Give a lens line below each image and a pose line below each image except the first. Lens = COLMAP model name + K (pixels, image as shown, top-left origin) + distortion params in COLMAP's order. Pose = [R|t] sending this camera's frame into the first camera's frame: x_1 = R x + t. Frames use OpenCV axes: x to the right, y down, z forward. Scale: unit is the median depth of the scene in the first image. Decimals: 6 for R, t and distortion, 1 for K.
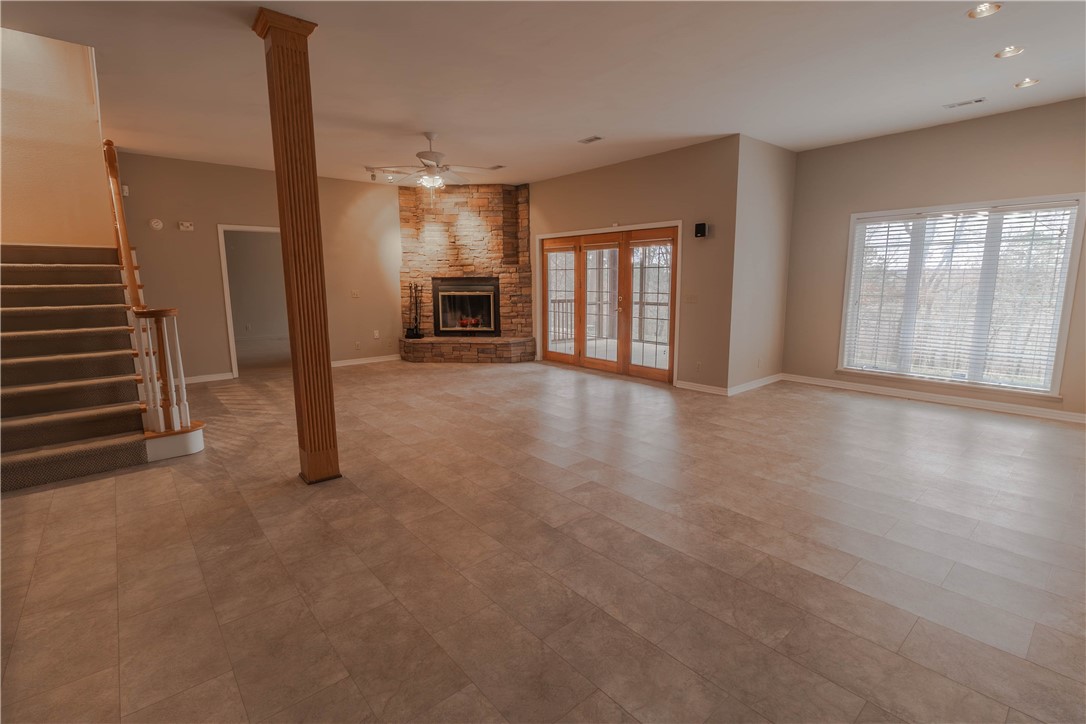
lens RADIAL K [[511.8, 0, 542.0], [0, 511.8, 358.9], [0, 0, 1]] dist [0.002638, 0.000500]
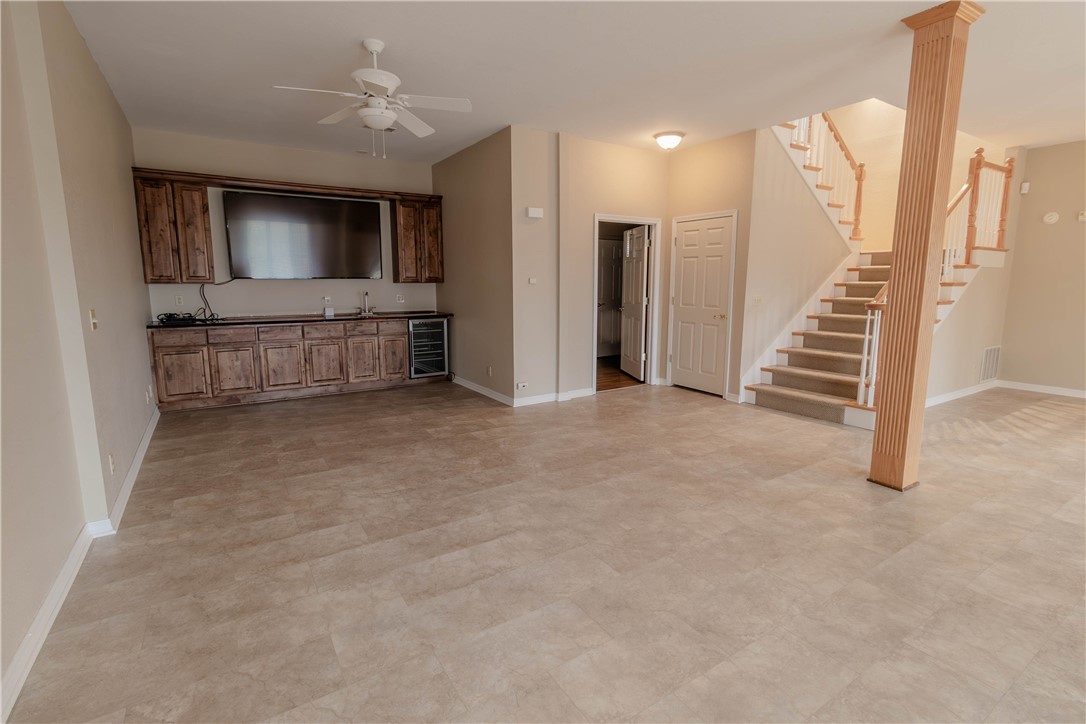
lens RADIAL K [[511.8, 0, 542.0], [0, 511.8, 358.9], [0, 0, 1]] dist [0.002638, 0.000500]
pose [[-0.163795, 0.157076, -0.973909, 0.724384], [-0.151071, 0.971603, 0.182112, -0.091703], [0.974858, 0.176958, -0.135415, 0.560018]]
